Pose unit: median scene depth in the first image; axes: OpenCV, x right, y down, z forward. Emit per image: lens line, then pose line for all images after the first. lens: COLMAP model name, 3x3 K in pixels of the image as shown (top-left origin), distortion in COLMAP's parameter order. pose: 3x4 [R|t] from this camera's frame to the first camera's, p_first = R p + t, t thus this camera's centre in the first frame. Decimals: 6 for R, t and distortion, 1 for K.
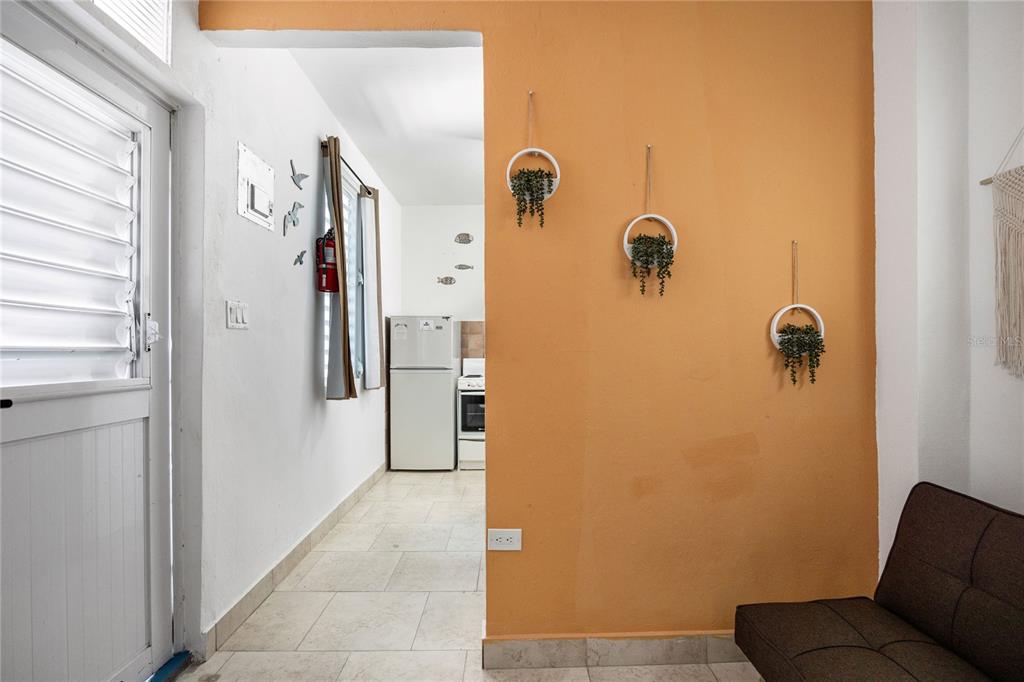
lens RADIAL K [[481.8, 0, 511.9], [0, 481.8, 344.8], [0, 0, 1]] dist [0.001994, 0.000045]
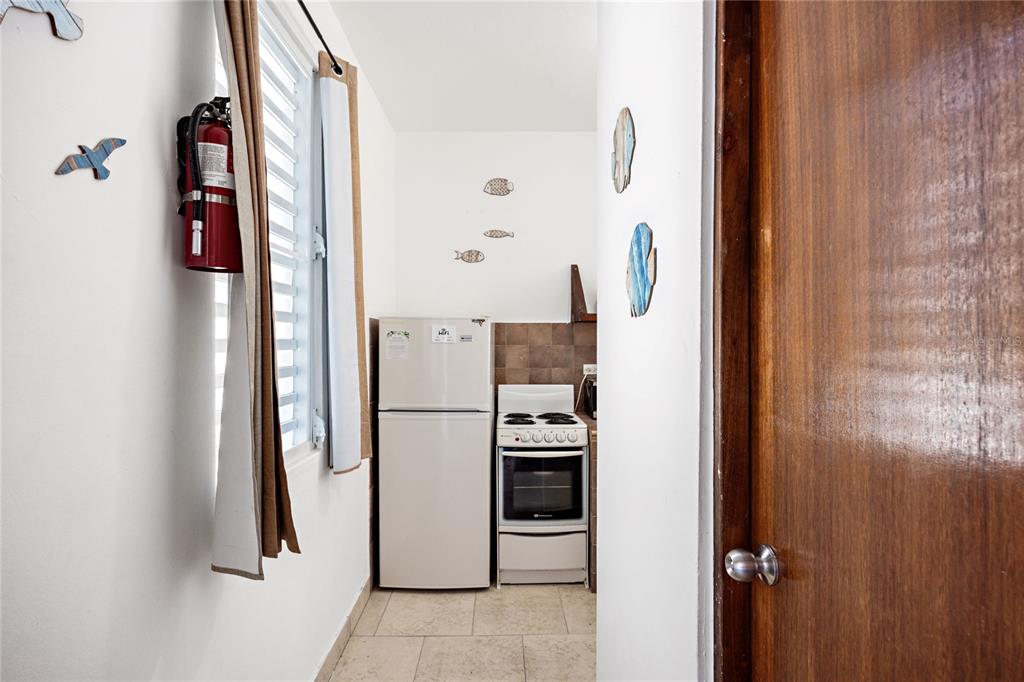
lens RADIAL K [[515.7, 0, 512.0], [0, 515.7, 338.7], [0, 0, 1]] dist [-0.003547, -0.000189]
pose [[0.999820, 0.001639, 0.018925, -0.108764], [-0.001851, 0.999936, 0.011188, -0.041790], [-0.018906, -0.011221, 0.999758, 0.397984]]
